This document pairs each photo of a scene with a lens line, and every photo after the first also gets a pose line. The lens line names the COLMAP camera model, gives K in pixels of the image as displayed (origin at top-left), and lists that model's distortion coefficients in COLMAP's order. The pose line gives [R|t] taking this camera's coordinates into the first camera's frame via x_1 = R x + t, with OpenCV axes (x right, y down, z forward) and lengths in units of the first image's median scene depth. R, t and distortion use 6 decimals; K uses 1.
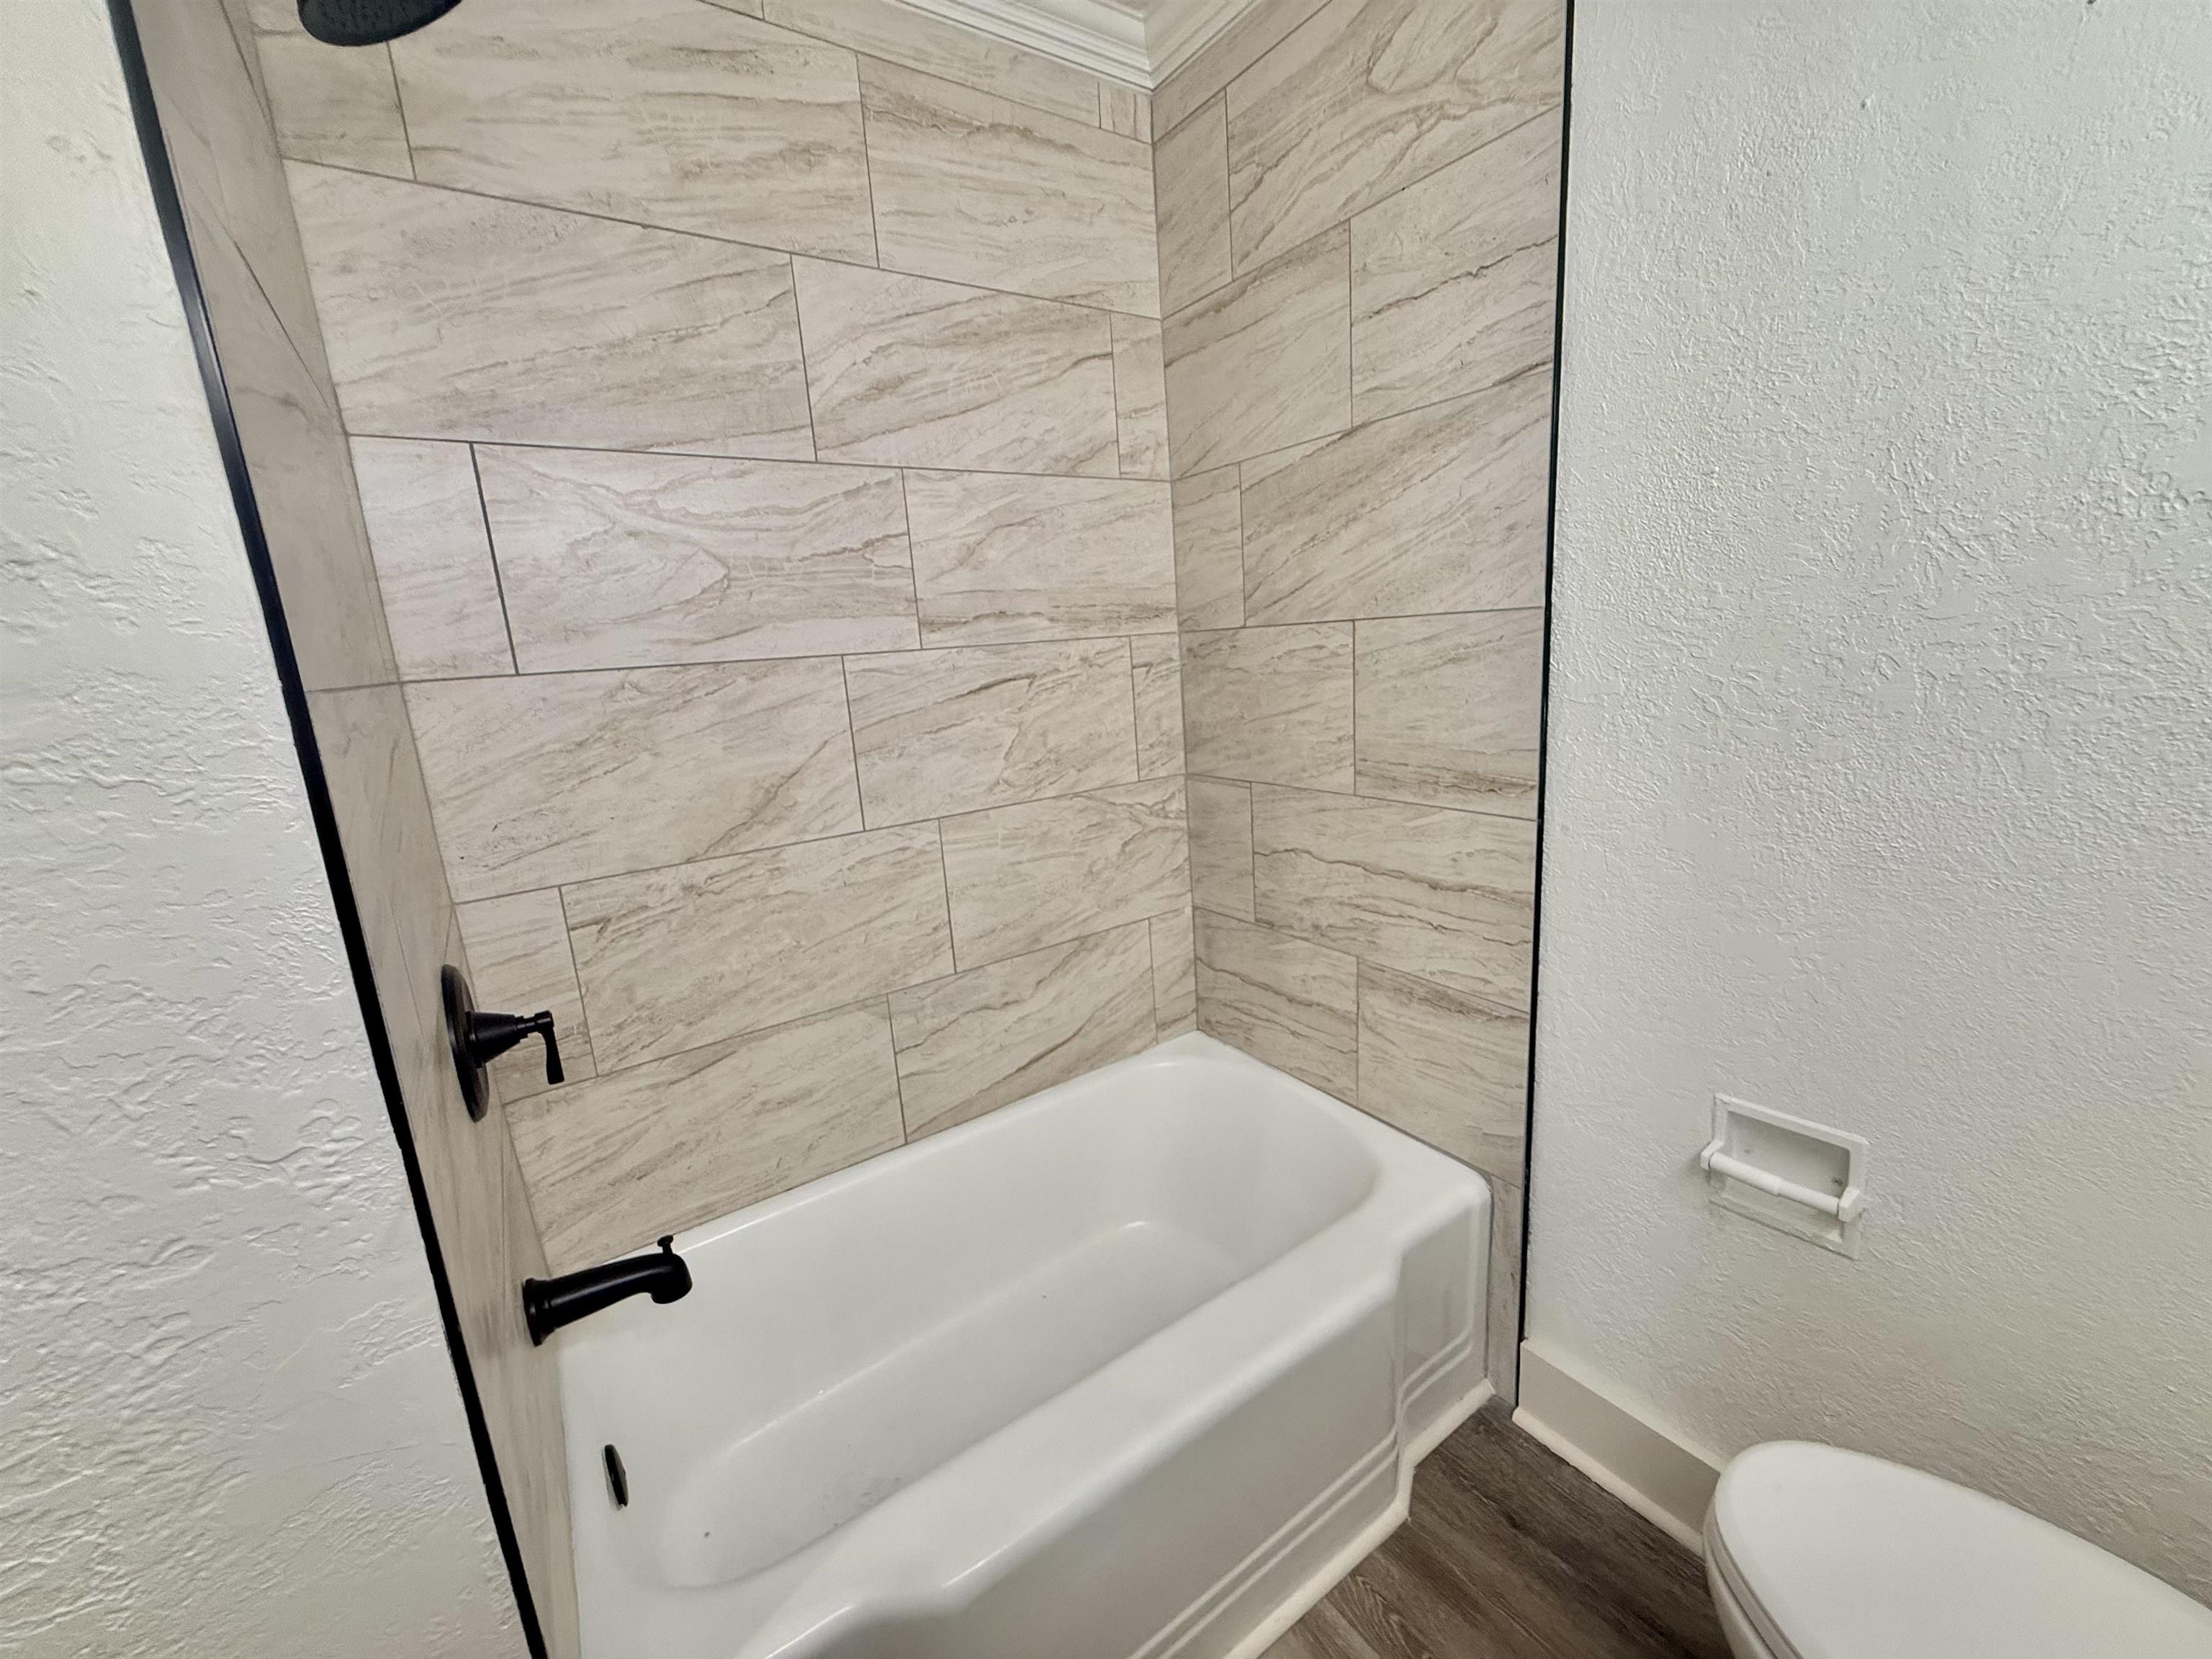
lens RADIAL K [[881.6, 0, 1106.0], [0, 881.6, 829.5], [0, 0, 1]] dist [-0.000091, 0.000323]
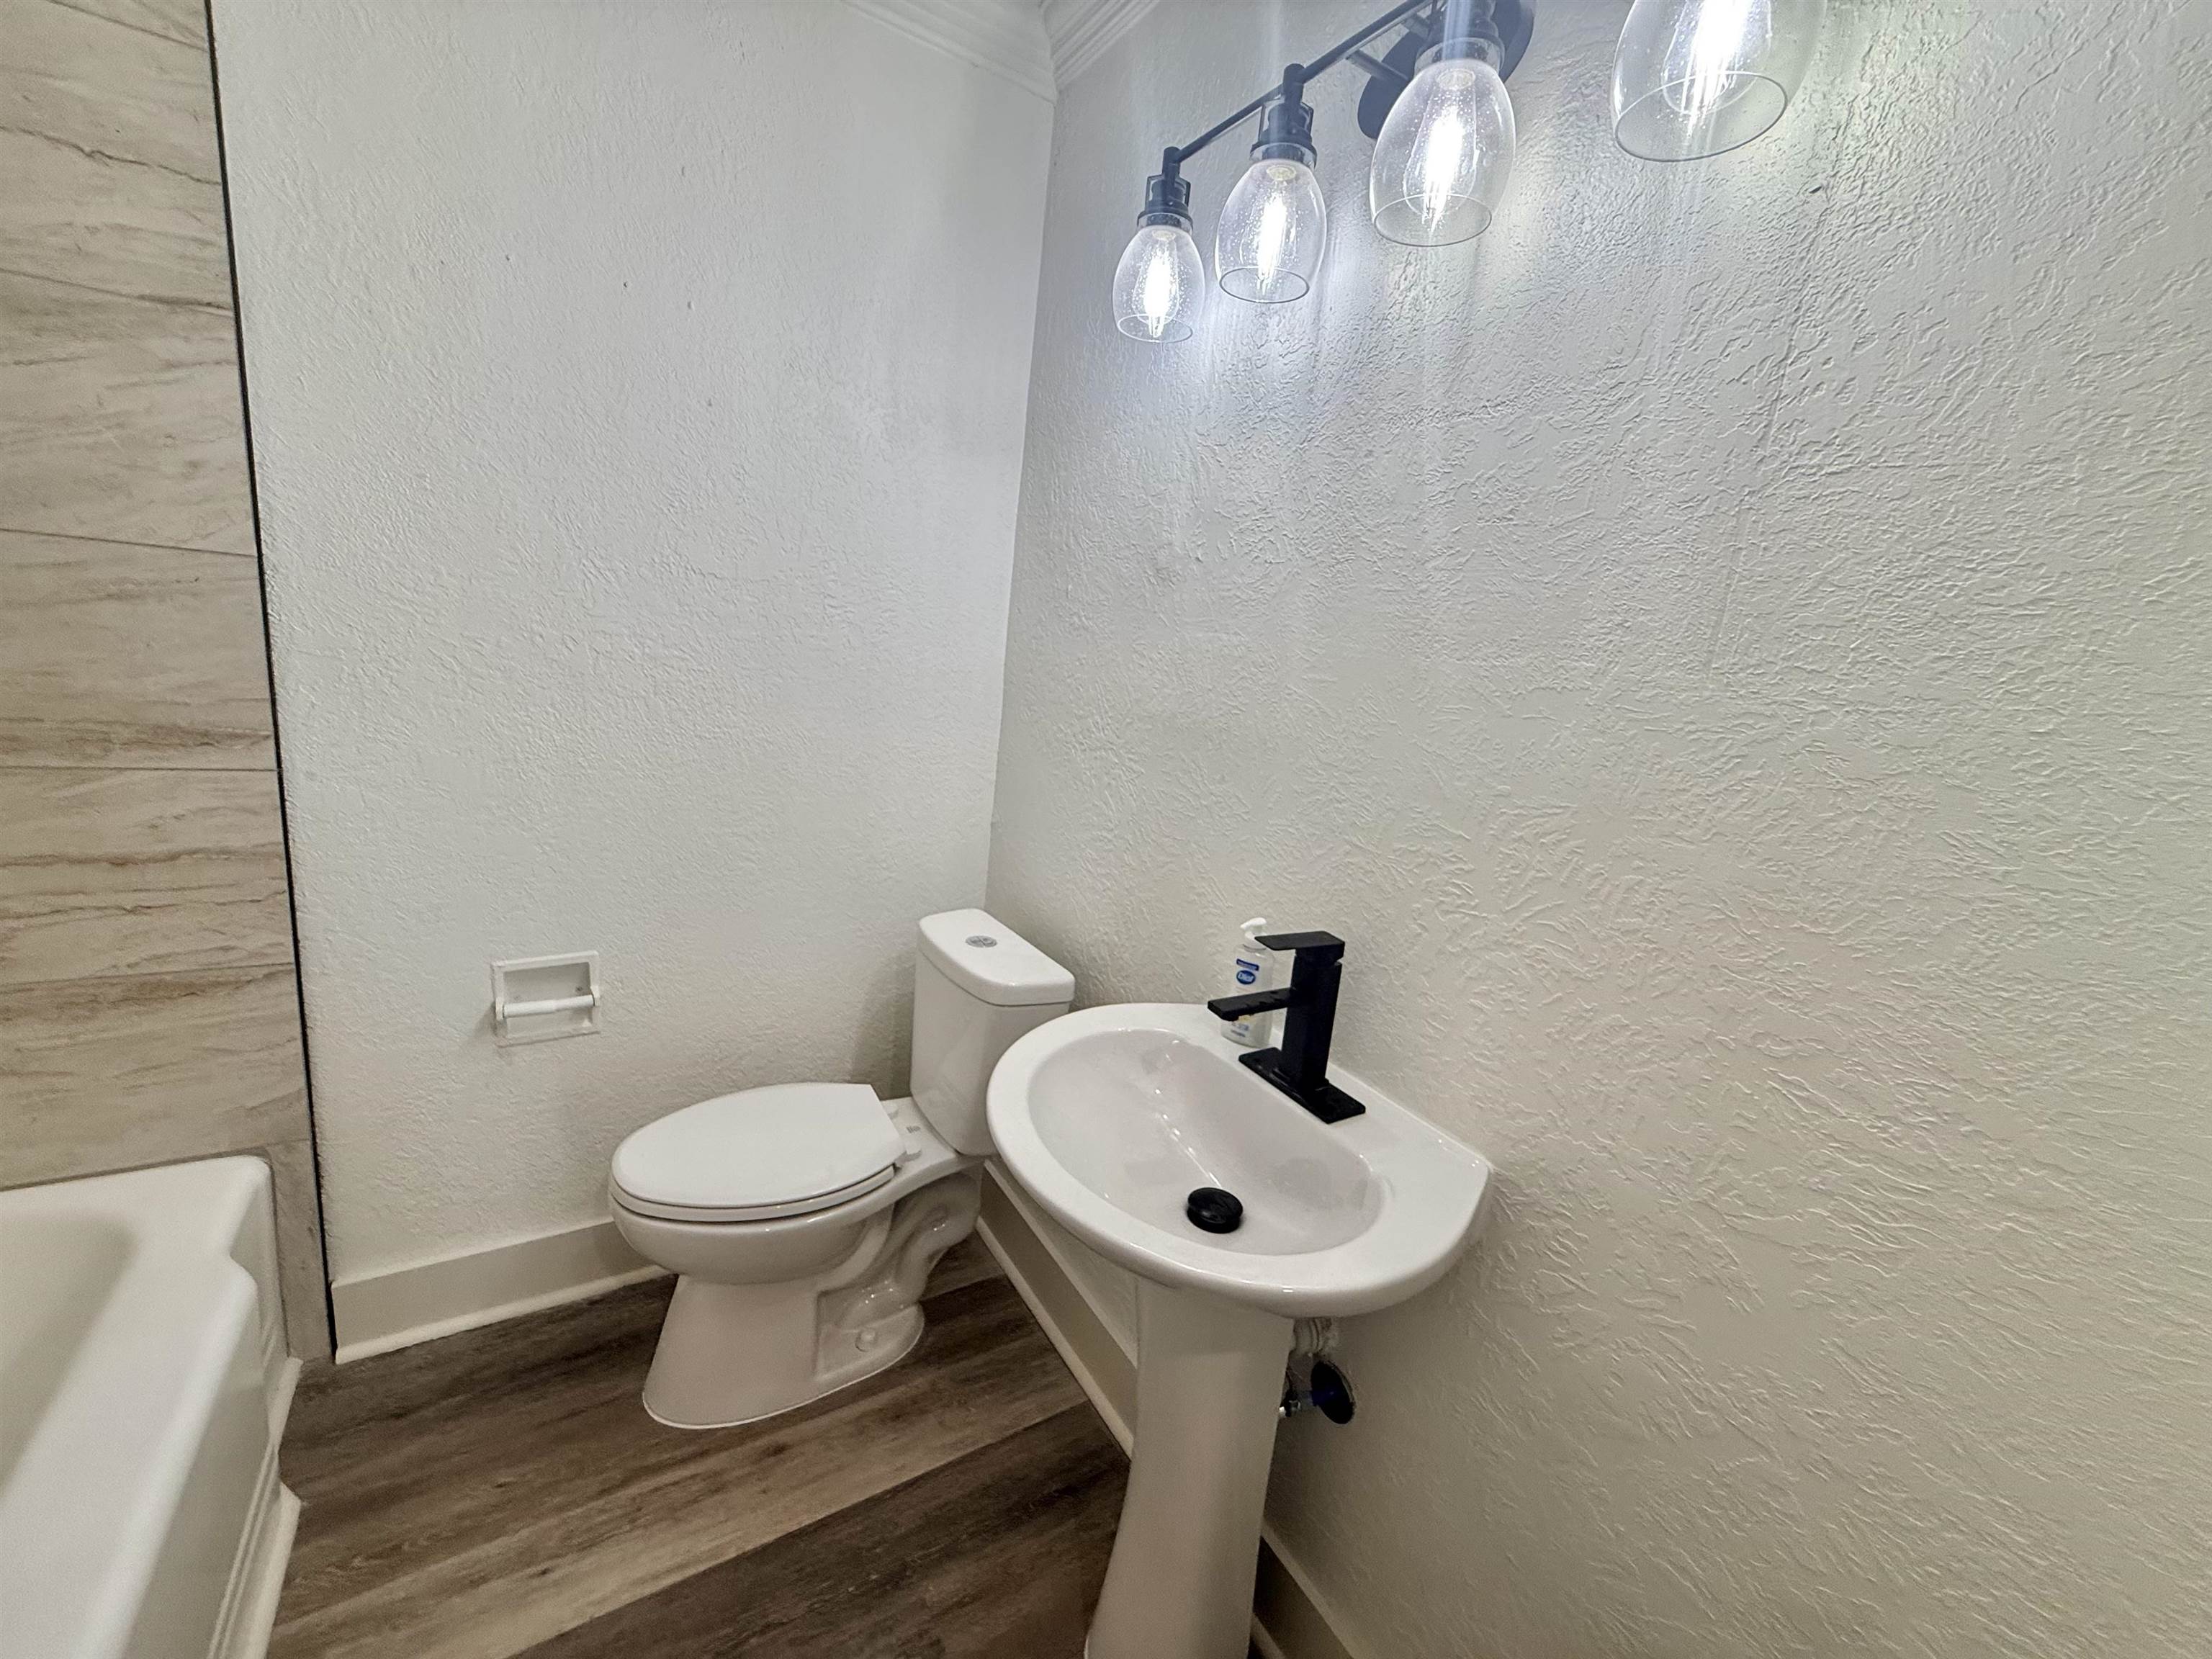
lens RADIAL K [[881.6, 0, 1106.0], [0, 881.6, 829.5], [0, 0, 1]] dist [-0.000091, 0.000323]
pose [[0.028245, -0.146908, 0.988747, -0.472999], [0.101240, 0.984476, 0.143381, 0.007854], [-0.994461, 0.096051, 0.042679, 0.018348]]
